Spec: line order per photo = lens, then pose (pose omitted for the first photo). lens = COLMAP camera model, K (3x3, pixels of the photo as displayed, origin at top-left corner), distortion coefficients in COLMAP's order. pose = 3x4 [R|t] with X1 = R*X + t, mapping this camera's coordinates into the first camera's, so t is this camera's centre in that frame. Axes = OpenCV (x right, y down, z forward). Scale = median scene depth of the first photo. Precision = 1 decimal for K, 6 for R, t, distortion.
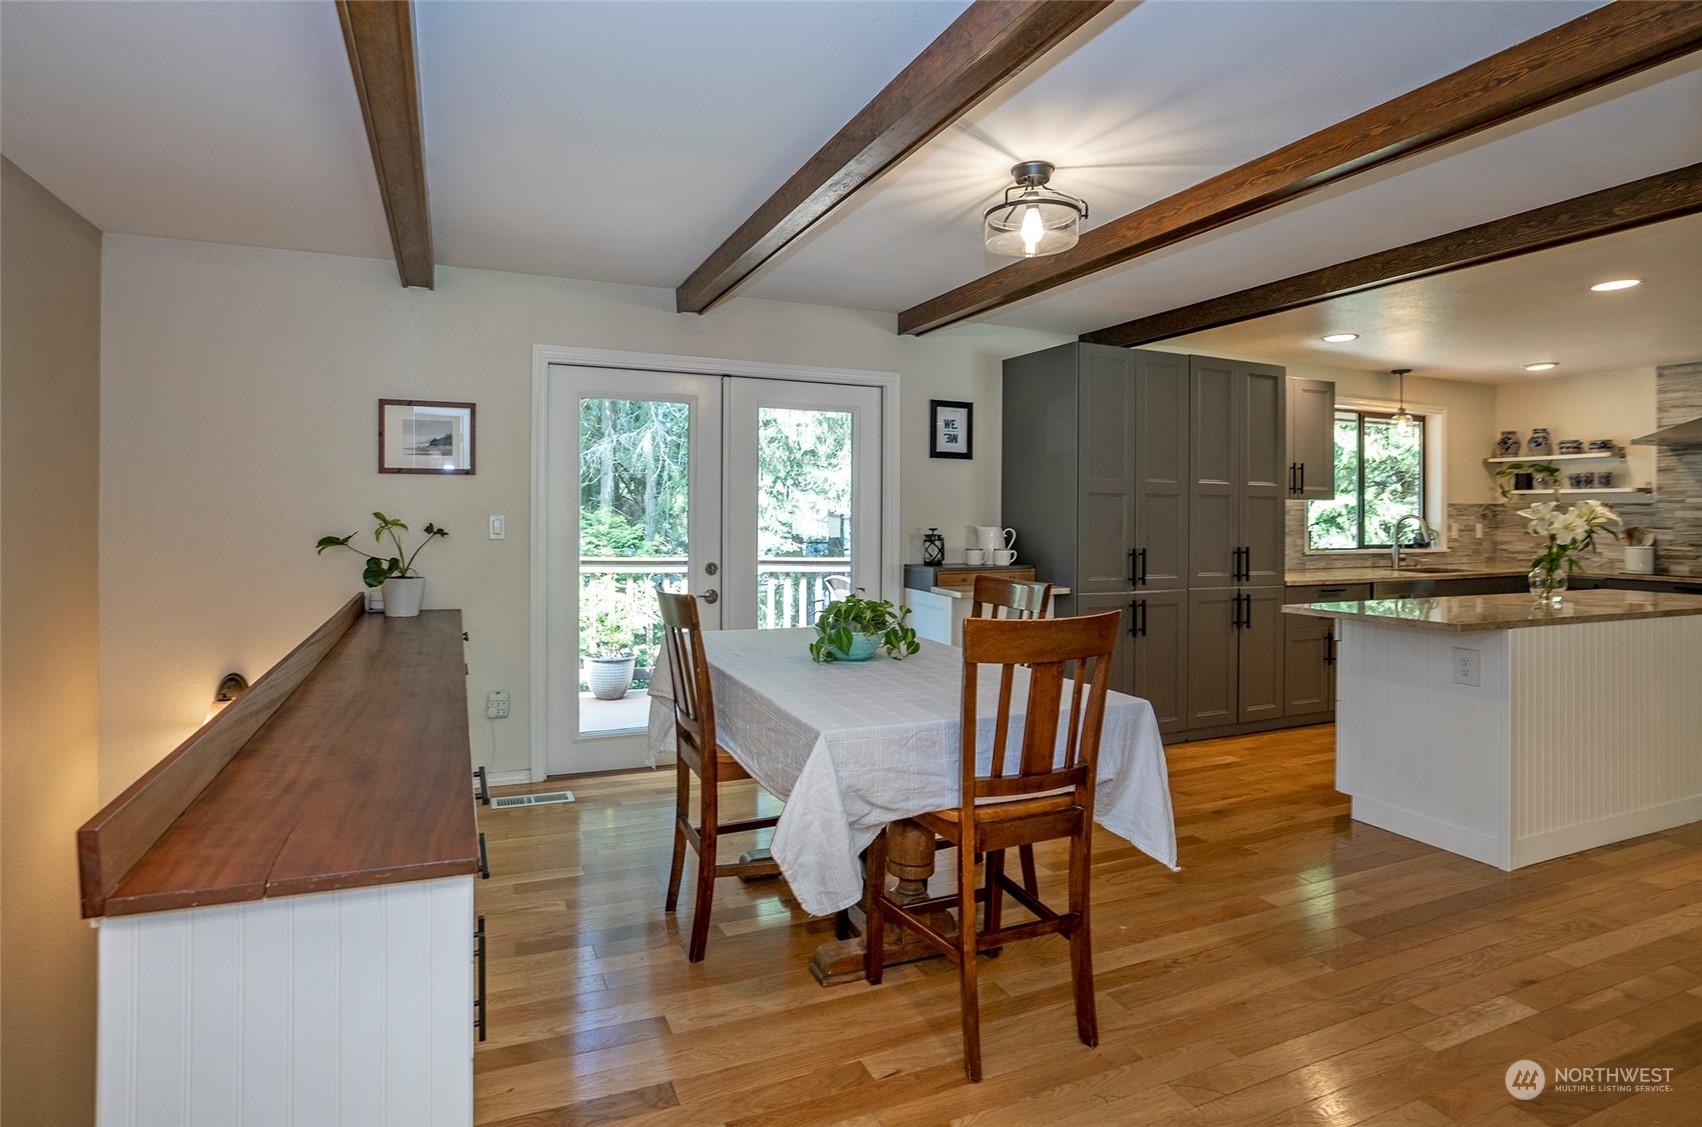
lens RADIAL K [[851.6, 0, 815.8], [0, 851.6, 508.6], [0, 0, 1]] dist [-0.052375, 0.027072]
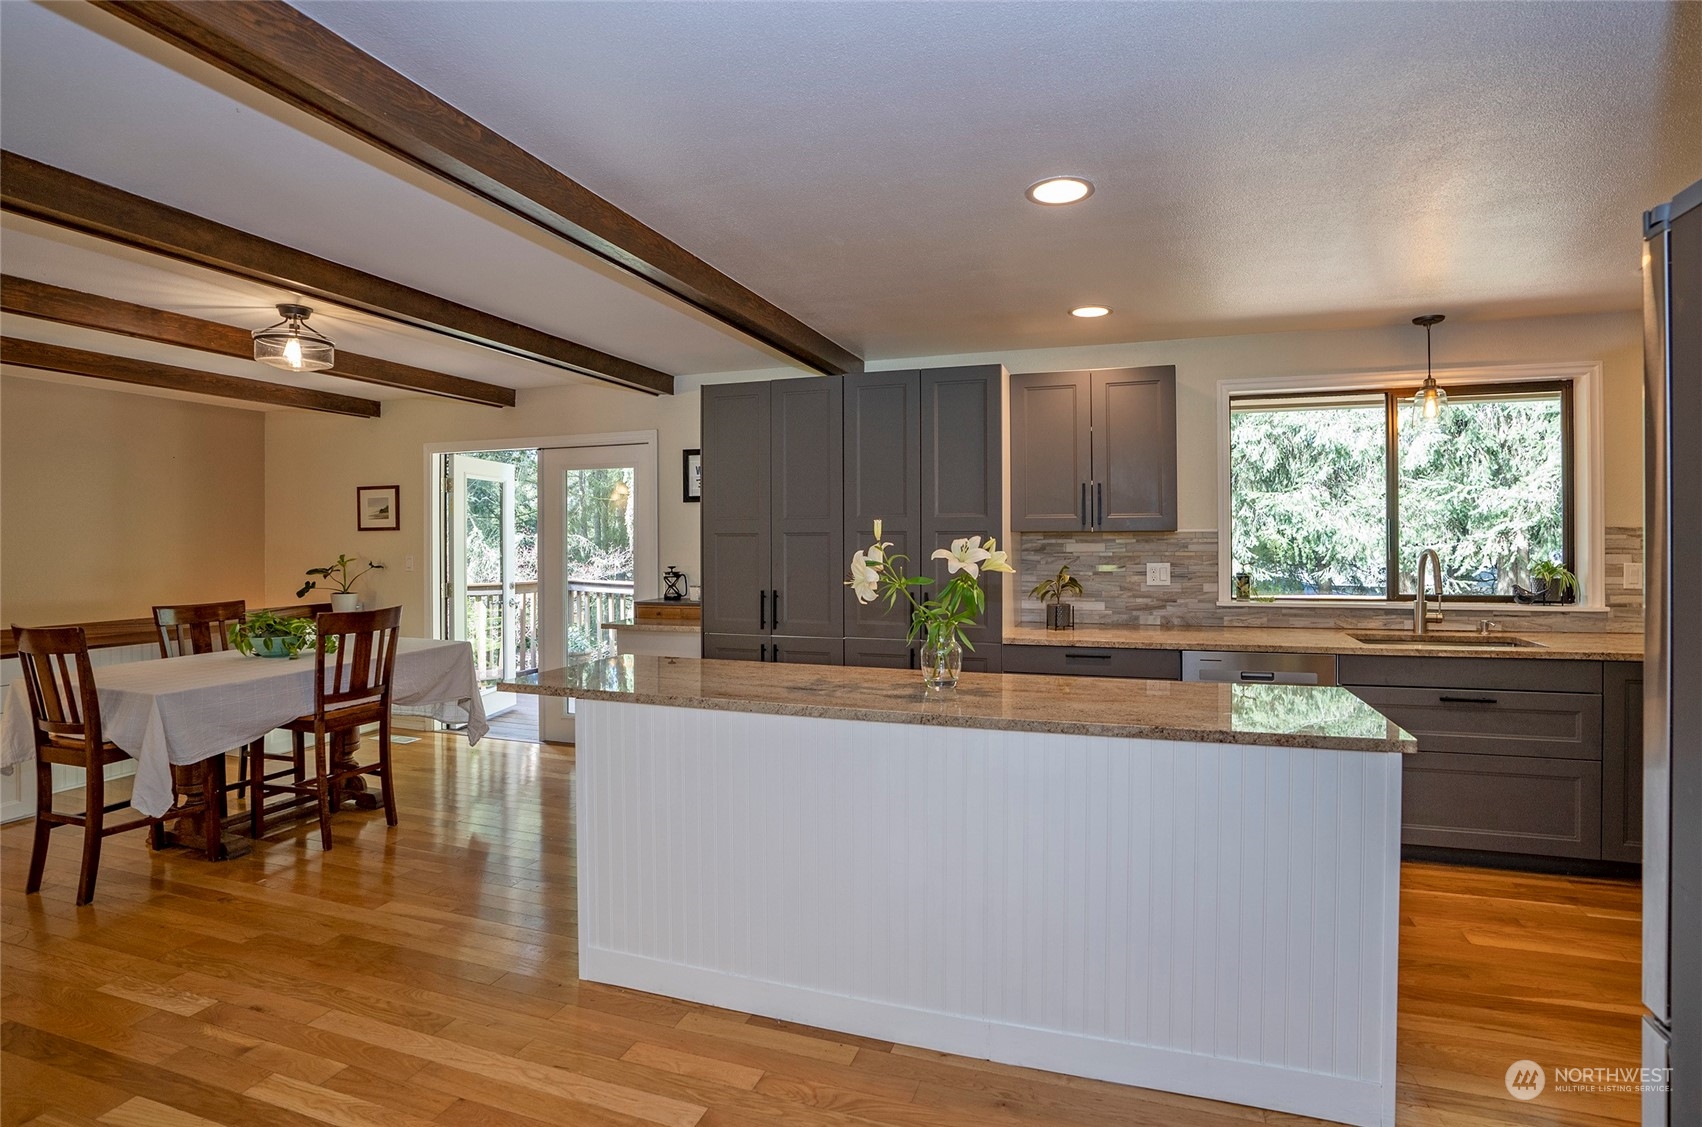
lens RADIAL K [[819.4, 0, 892.9], [0, 819.4, 538.8], [0, 0, 1]] dist [-0.038895, 0.000540]
pose [[0.757320, -0.009642, -0.652972, 0.856044], [0.016721, 0.999849, 0.004629, -0.010644], [0.652829, -0.014424, 0.757368, 0.304722]]
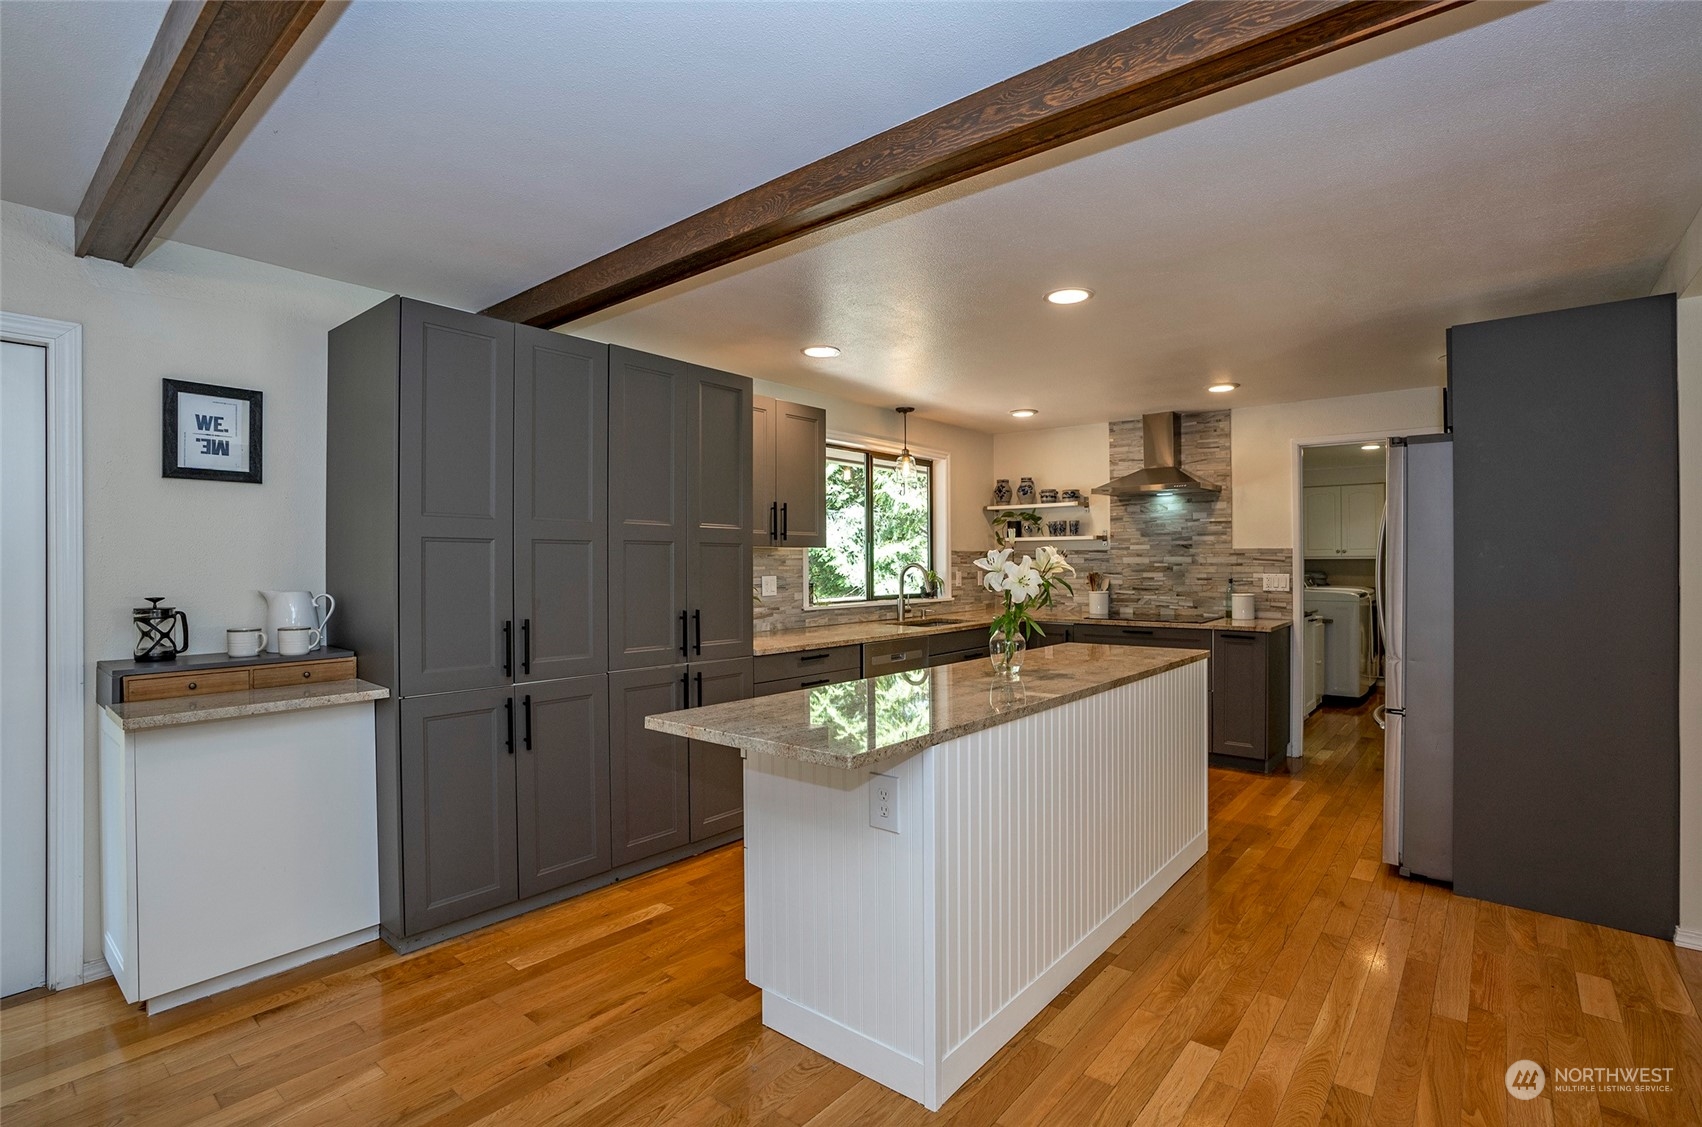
lens RADIAL K [[803.7, 0, 856.8], [0, 803.7, 550.6], [0, 0, 1]] dist [-0.062872, 0.026868]
pose [[0.887087, -0.003399, 0.461590, 0.257794], [0.007110, 0.999955, -0.006300, -0.001776], [-0.461548, 0.008870, 0.887071, 0.247483]]
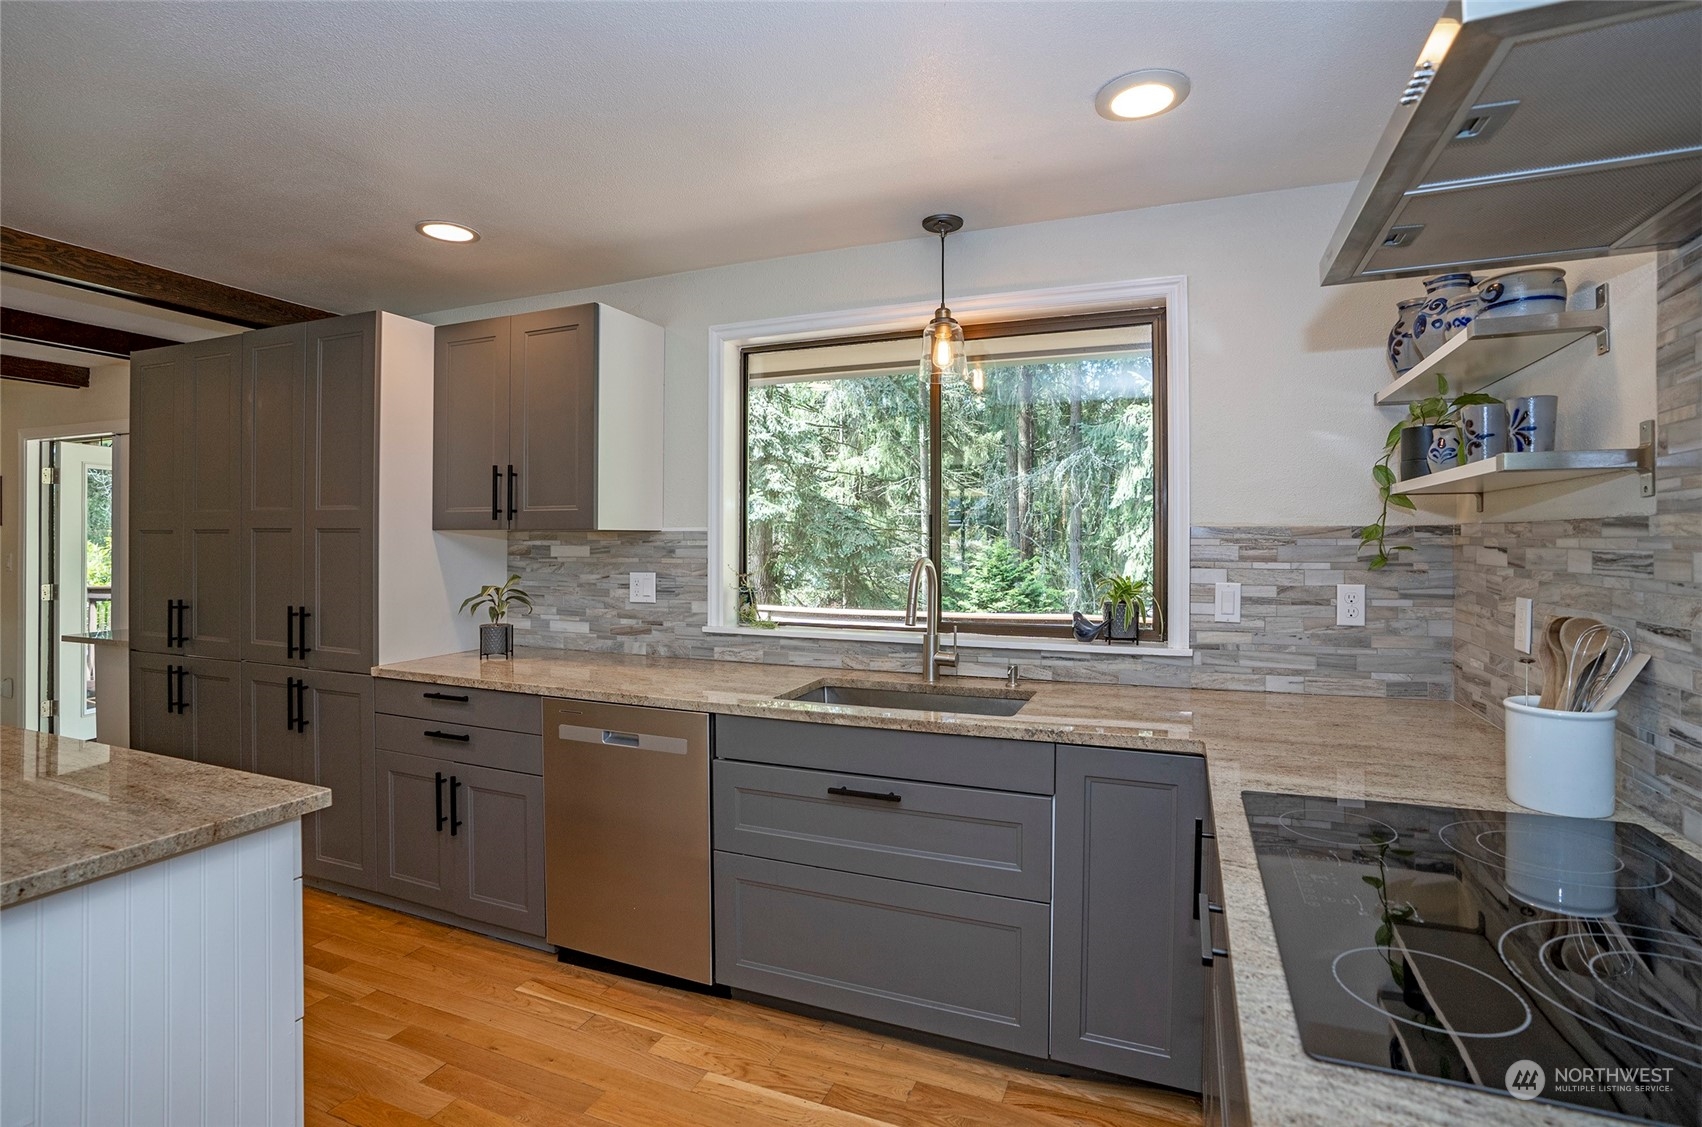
lens RADIAL K [[803.7, 0, 856.8], [0, 803.7, 550.6], [0, 0, 1]] dist [-0.062872, 0.026868]
pose [[0.713867, 0.001267, -0.700280, 1.040203], [0.006304, 0.999946, 0.008236, -0.000109], [0.700253, -0.010294, 0.713821, 0.731619]]
